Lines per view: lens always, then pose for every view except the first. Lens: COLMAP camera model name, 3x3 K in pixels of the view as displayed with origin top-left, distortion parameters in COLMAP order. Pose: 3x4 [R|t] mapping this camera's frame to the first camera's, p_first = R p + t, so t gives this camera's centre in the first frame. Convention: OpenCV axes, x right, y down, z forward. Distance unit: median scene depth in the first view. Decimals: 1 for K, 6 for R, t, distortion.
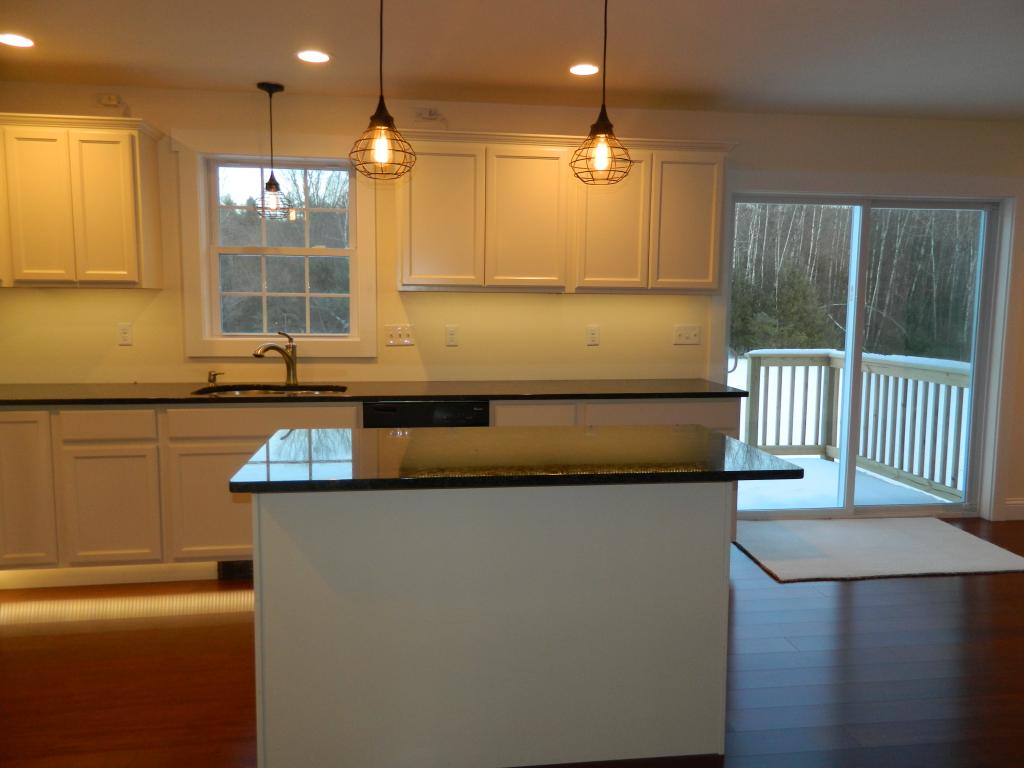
lens RADIAL K [[783.9, 0, 491.2], [0, 783.9, 381.9], [0, 0, 1]] dist [0.033689, -0.001621]
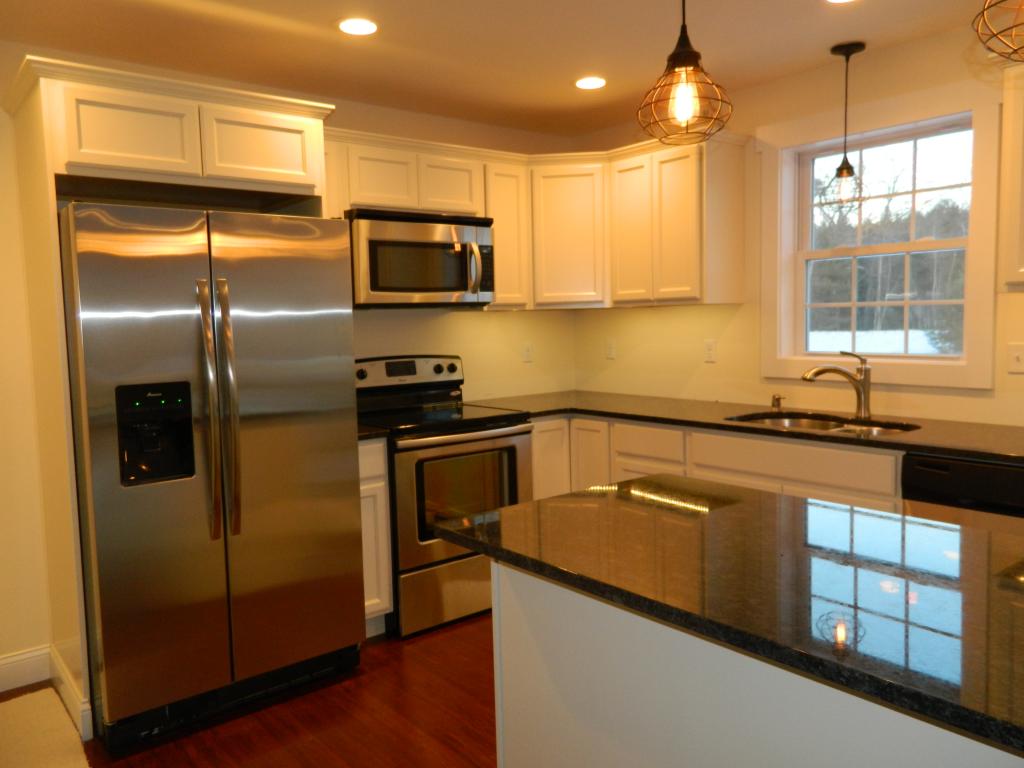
lens RADIAL K [[765.1, 0, 513.1], [0, 765.1, 381.7], [0, 0, 1]] dist [0.022655, -0.009813]
pose [[0.533561, 0.050419, -0.844258, 0.213120], [-0.059710, 0.997976, 0.021863, -0.029109], [0.843651, 0.038745, 0.535492, 0.293064]]
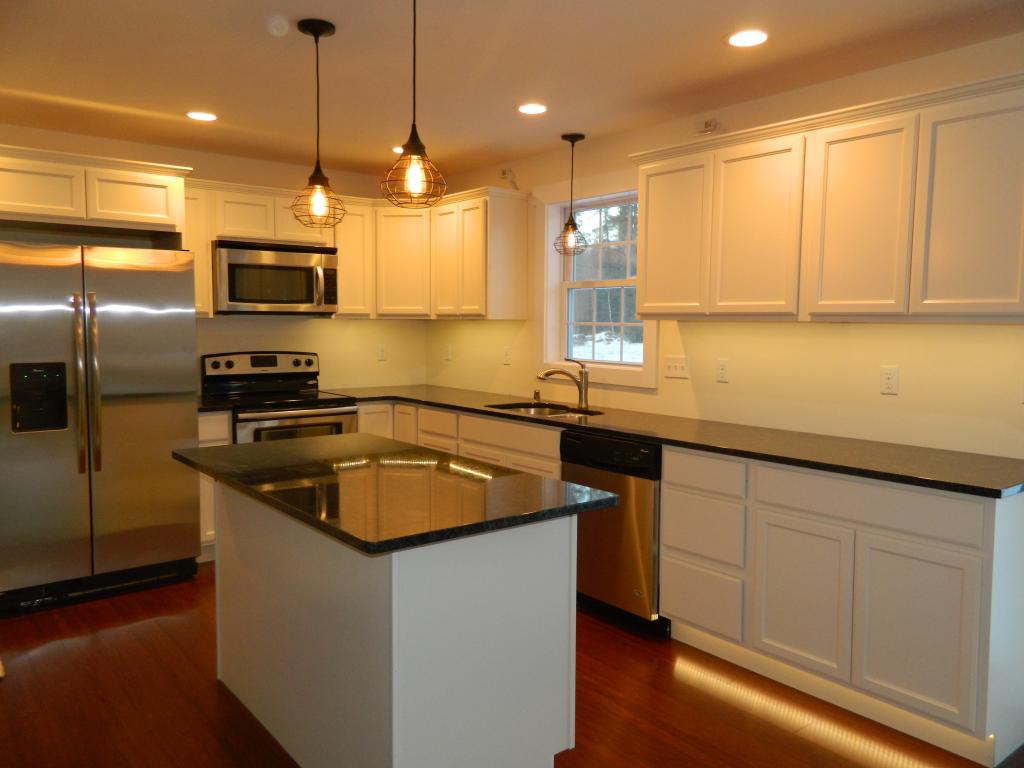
lens RADIAL K [[765.1, 0, 513.1], [0, 765.1, 381.7], [0, 0, 1]] dist [0.022655, -0.009813]
pose [[0.525174, 0.063957, -0.848588, 0.589766], [-0.092756, 0.995533, 0.017627, -0.042389], [0.845925, 0.069455, 0.528760, 0.372909]]
